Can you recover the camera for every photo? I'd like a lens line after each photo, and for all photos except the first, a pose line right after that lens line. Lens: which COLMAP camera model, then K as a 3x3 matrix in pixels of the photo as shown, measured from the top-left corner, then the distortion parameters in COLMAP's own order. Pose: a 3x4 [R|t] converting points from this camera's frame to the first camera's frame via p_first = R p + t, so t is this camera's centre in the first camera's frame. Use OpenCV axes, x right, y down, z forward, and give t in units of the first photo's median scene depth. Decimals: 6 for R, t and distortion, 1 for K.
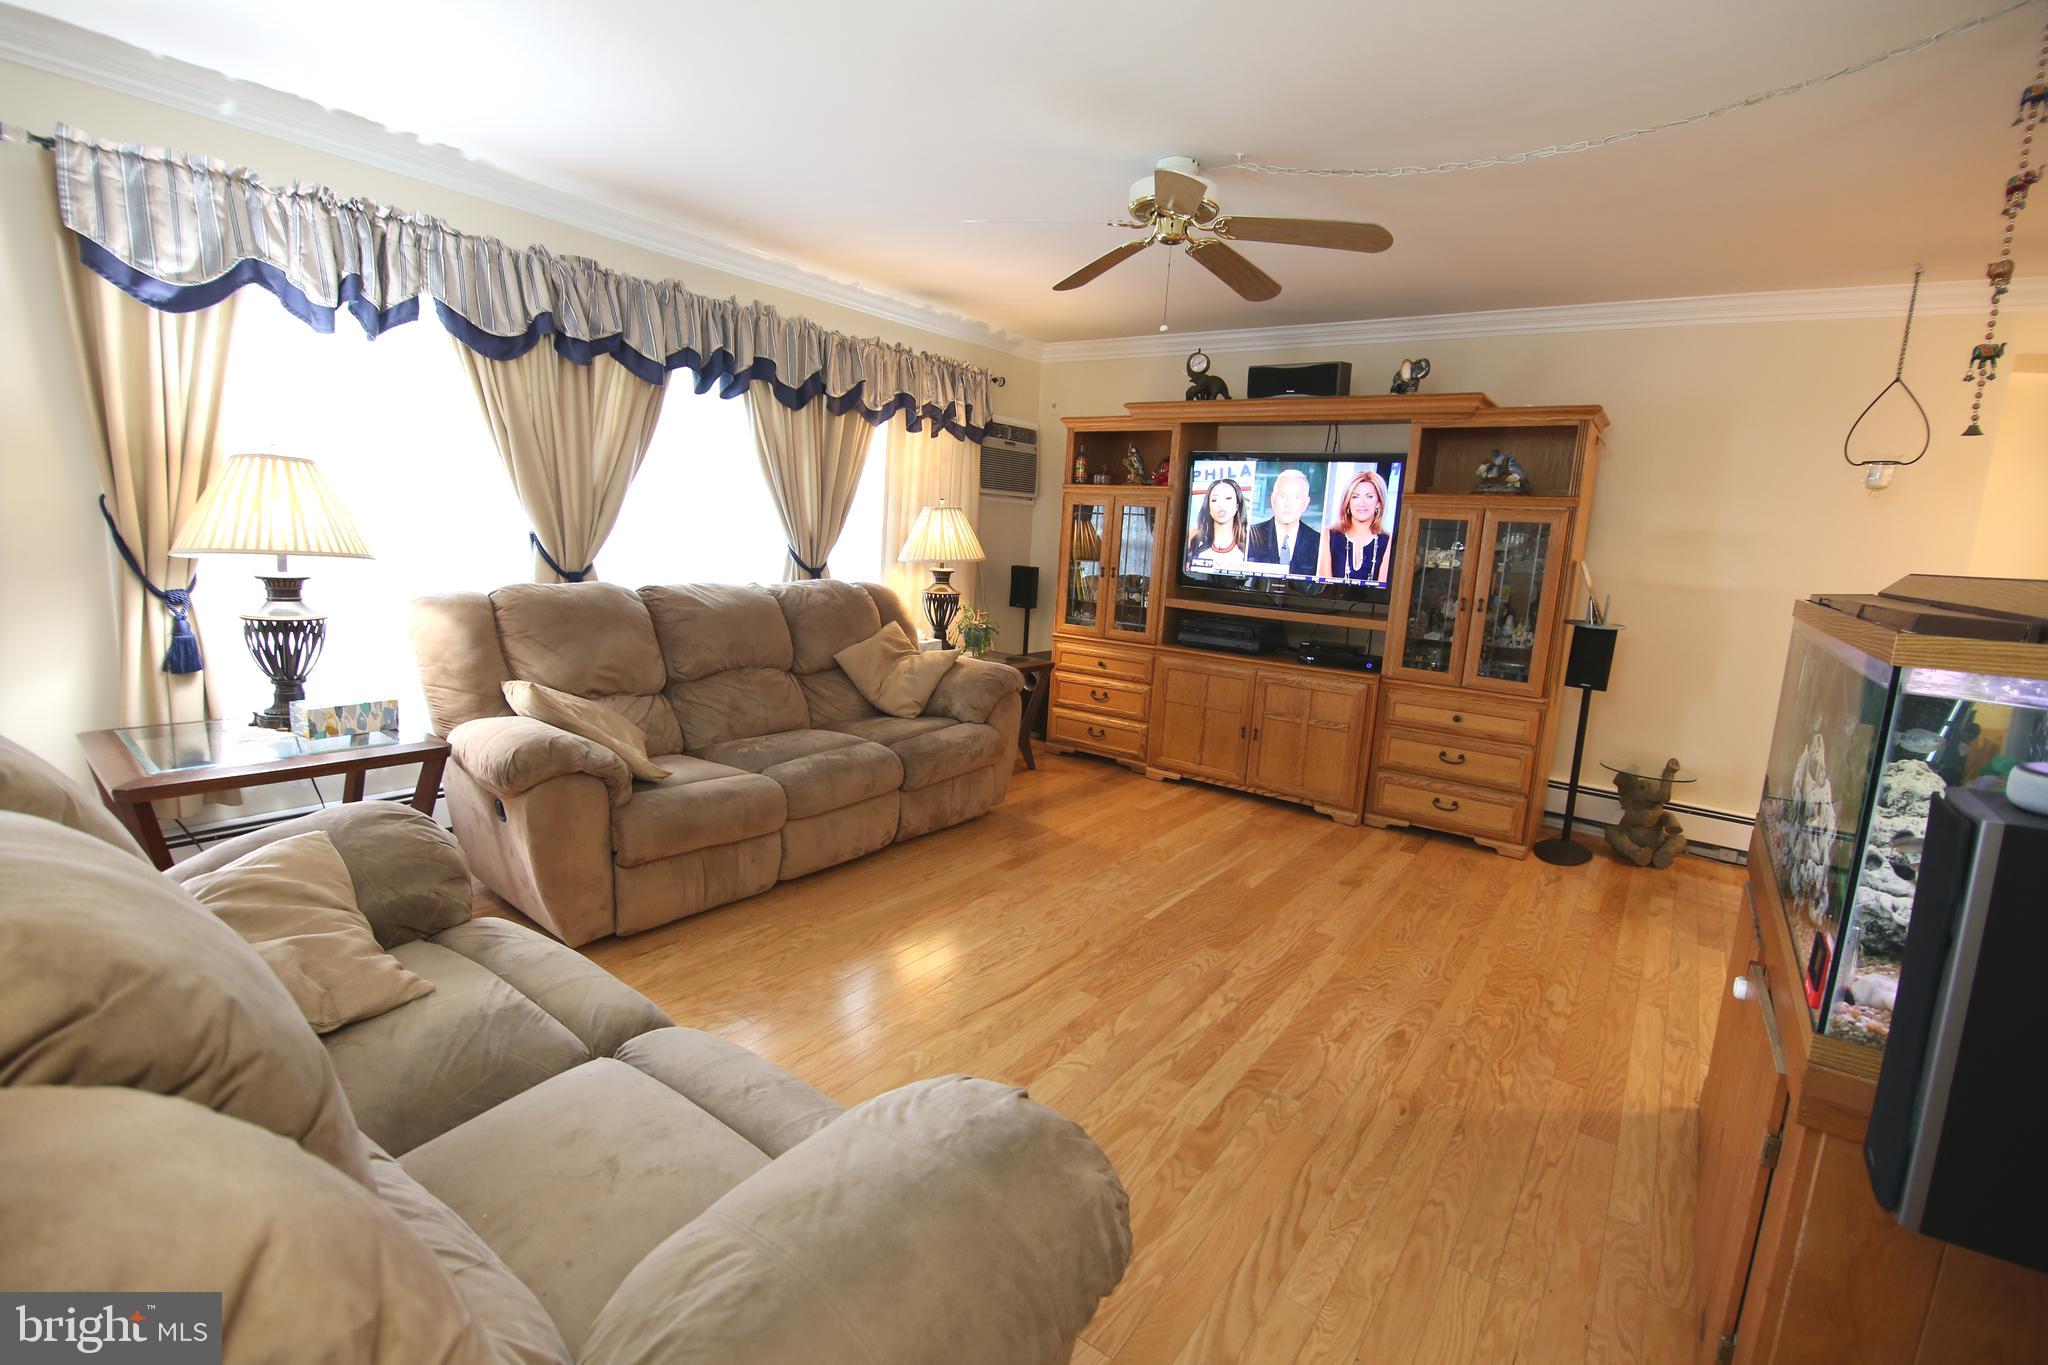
lens RADIAL K [[911.5, 0, 1024.6], [0, 911.5, 680.8], [0, 0, 1]] dist [-0.006716, -0.007450]
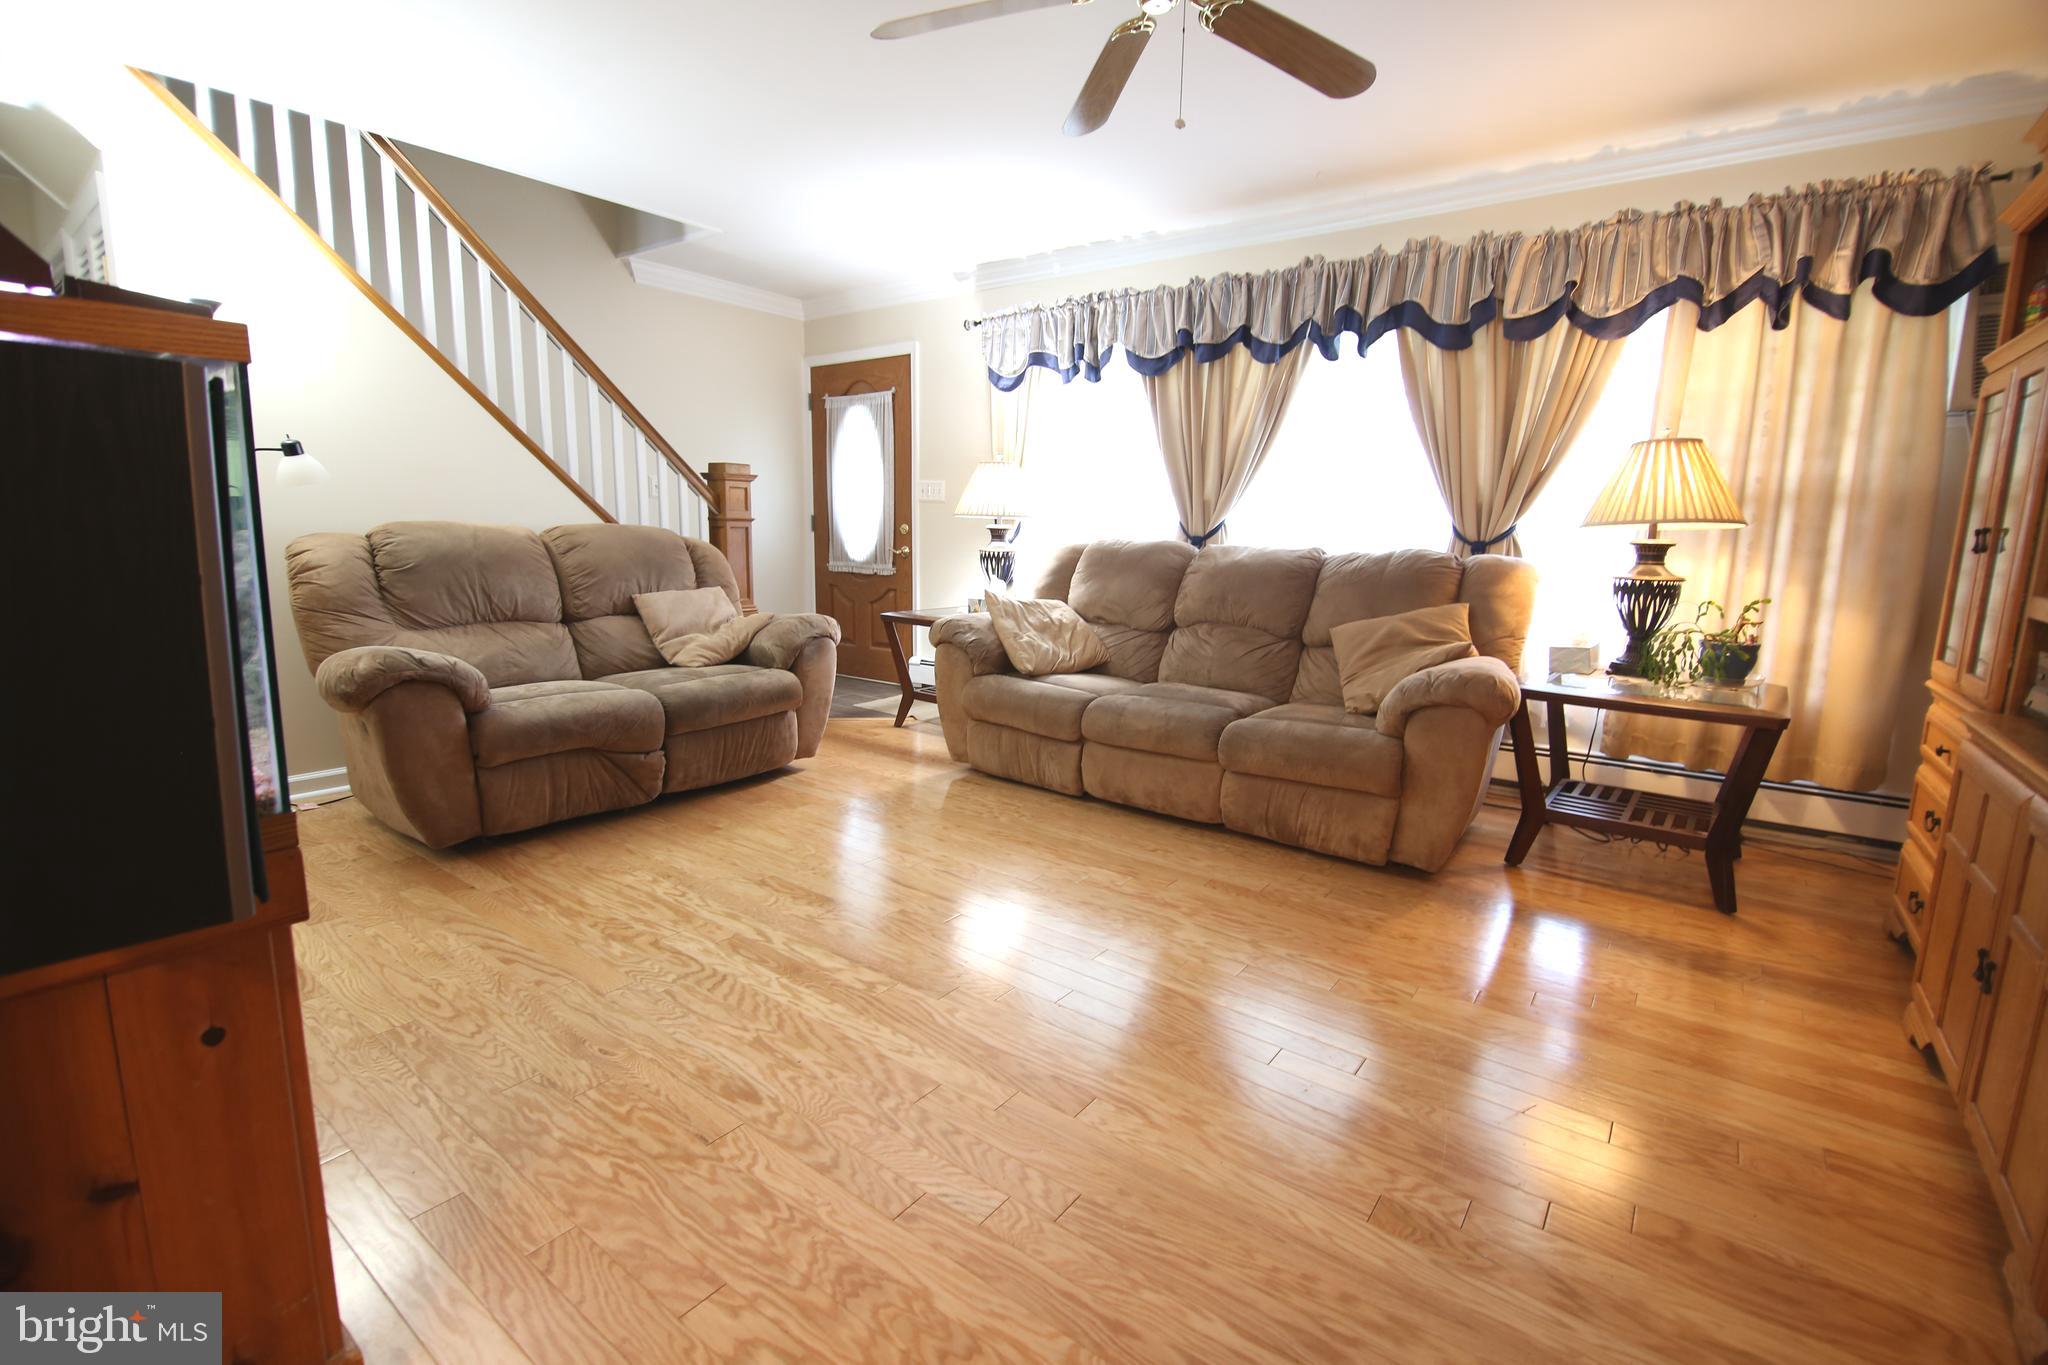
lens RADIAL K [[911.5, 0, 1025.7], [0, 911.5, 668.3], [0, 0, 1]] dist [-0.006716, -0.007450]
pose [[-0.009788, 0.114048, -0.993427, 0.777402], [-0.175923, 0.977782, 0.113986, -0.044276], [0.984355, 0.175882, 0.010494, 0.821008]]
